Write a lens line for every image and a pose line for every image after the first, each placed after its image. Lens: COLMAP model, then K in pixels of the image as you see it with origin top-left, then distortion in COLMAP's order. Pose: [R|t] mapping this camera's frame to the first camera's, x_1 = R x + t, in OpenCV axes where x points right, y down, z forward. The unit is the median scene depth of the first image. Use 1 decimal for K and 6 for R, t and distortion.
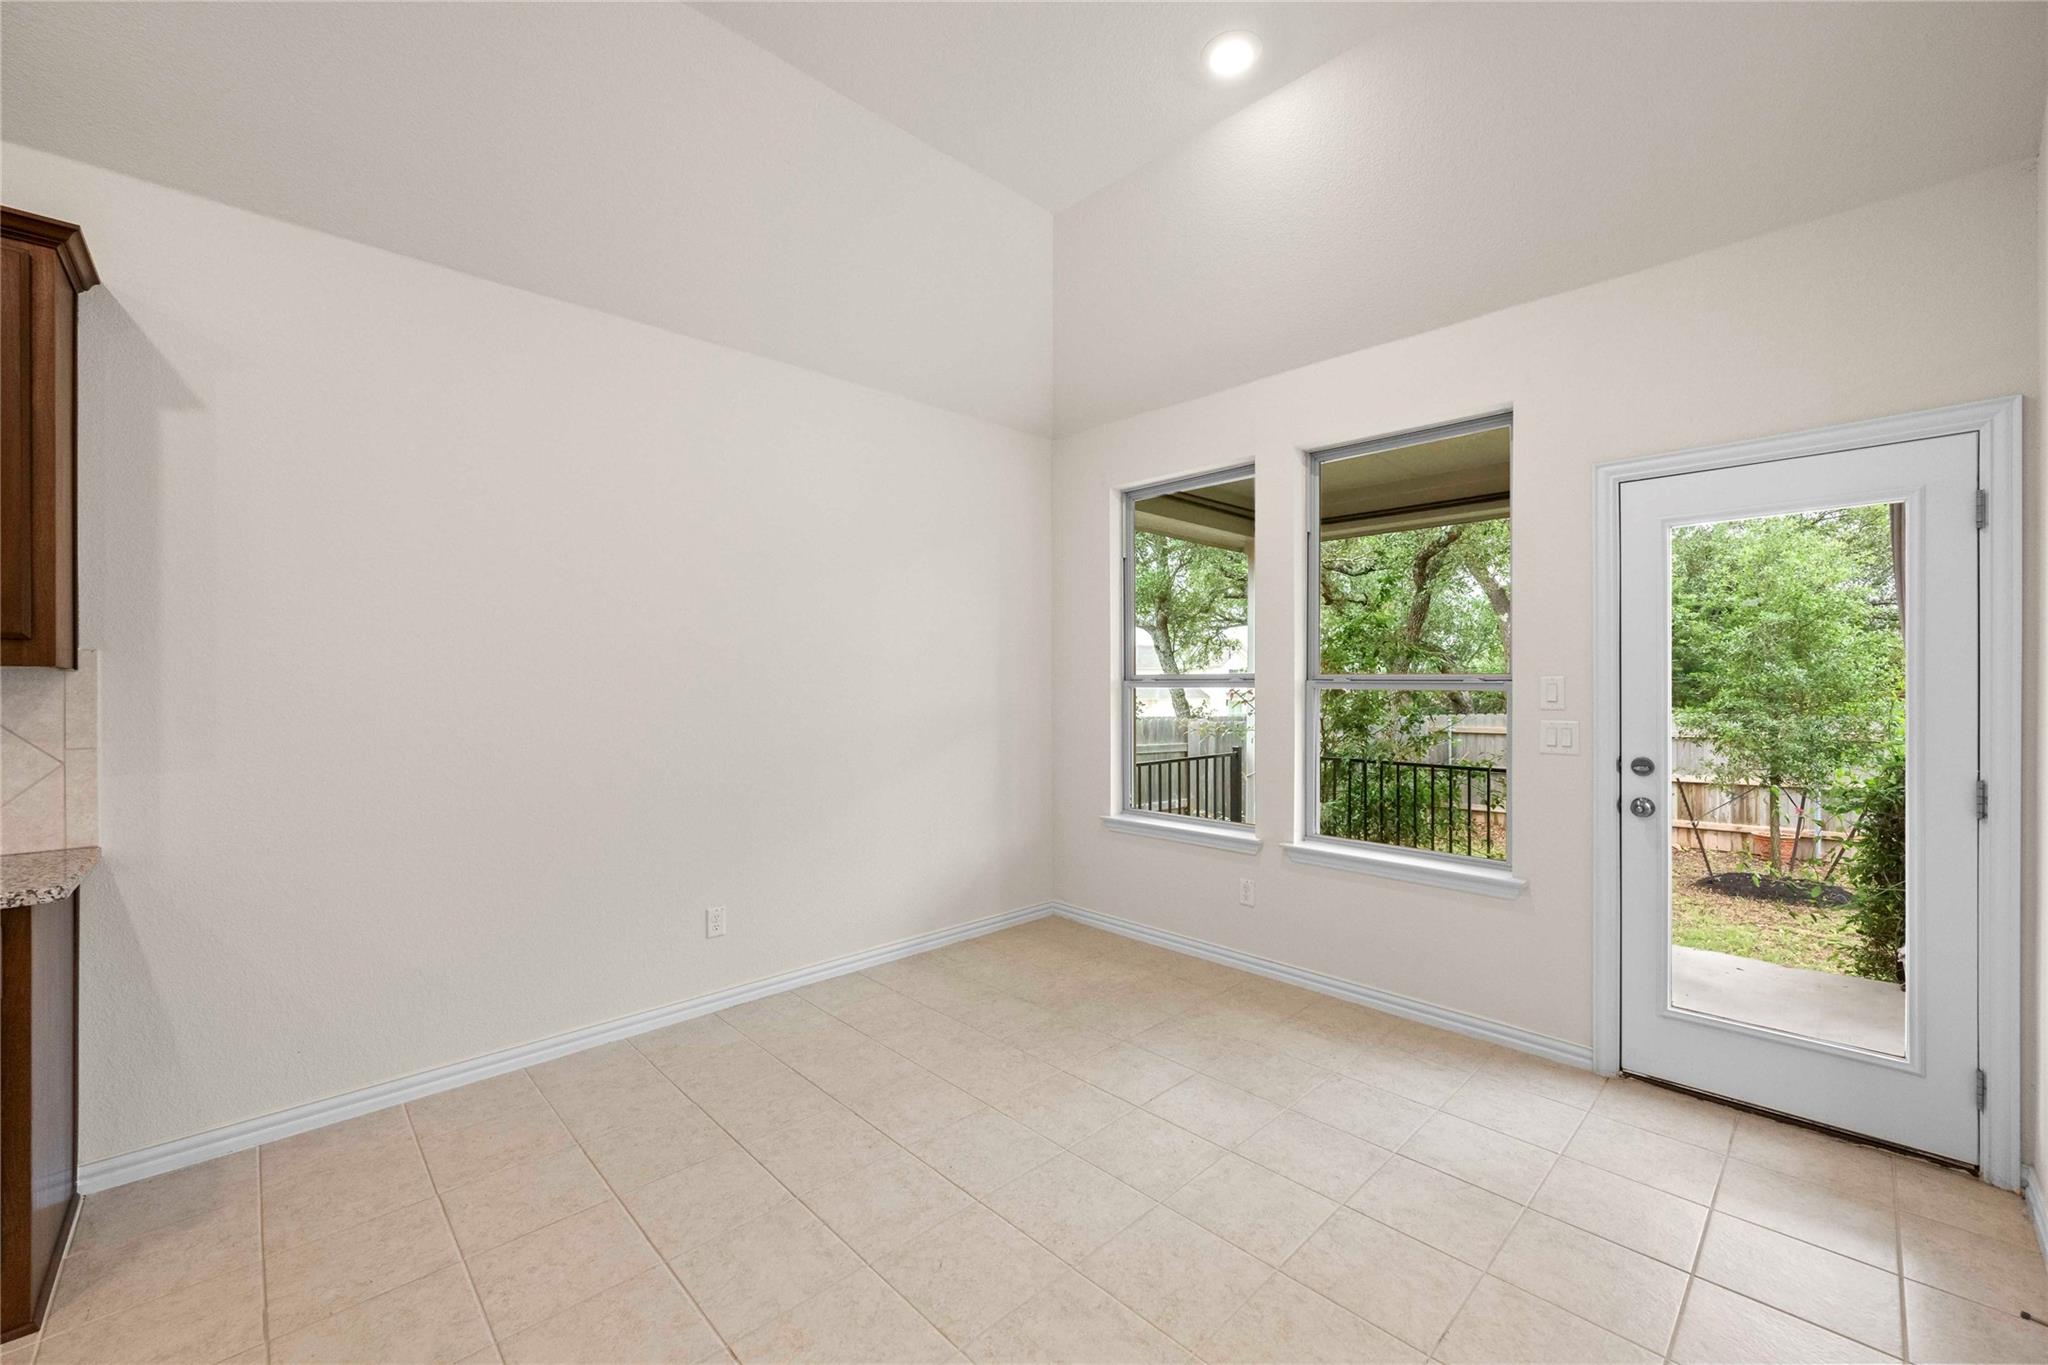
lens RADIAL K [[816.7, 0, 1015.2], [0, 816.7, 683.4], [0, 0, 1]] dist [-0.002820, 0.000651]
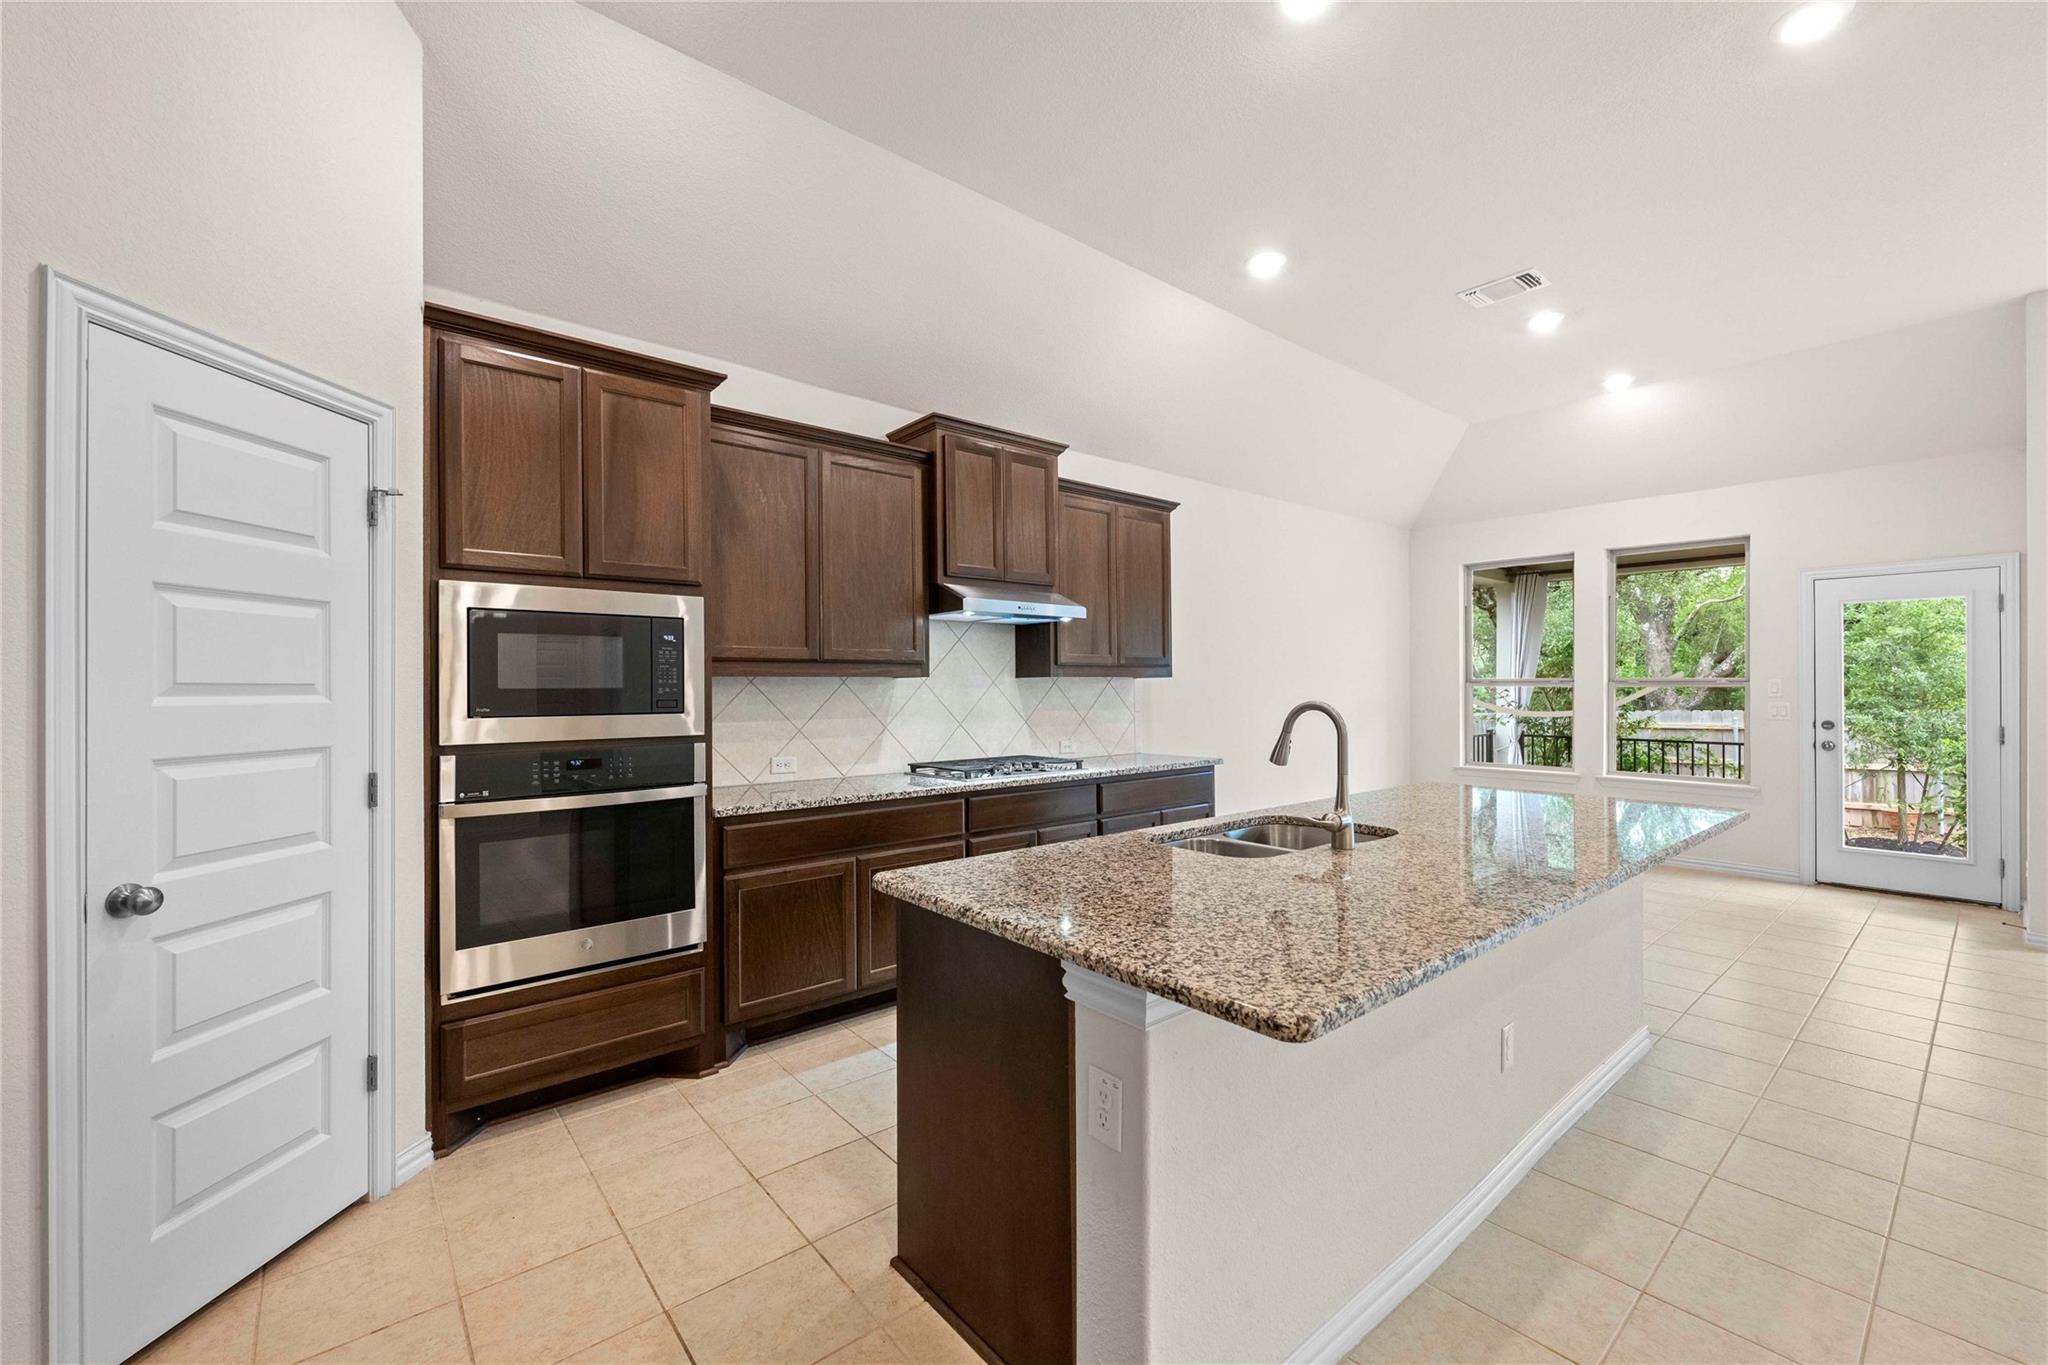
lens RADIAL K [[816.7, 0, 1016.6], [0, 816.7, 683.4], [0, 0, 1]] dist [-0.002820, 0.000651]
pose [[0.997059, -0.002700, -0.076591, -0.748246], [0.002400, 0.999989, -0.004011, 0.002979], [0.076601, 0.003815, 0.997055, -0.806540]]
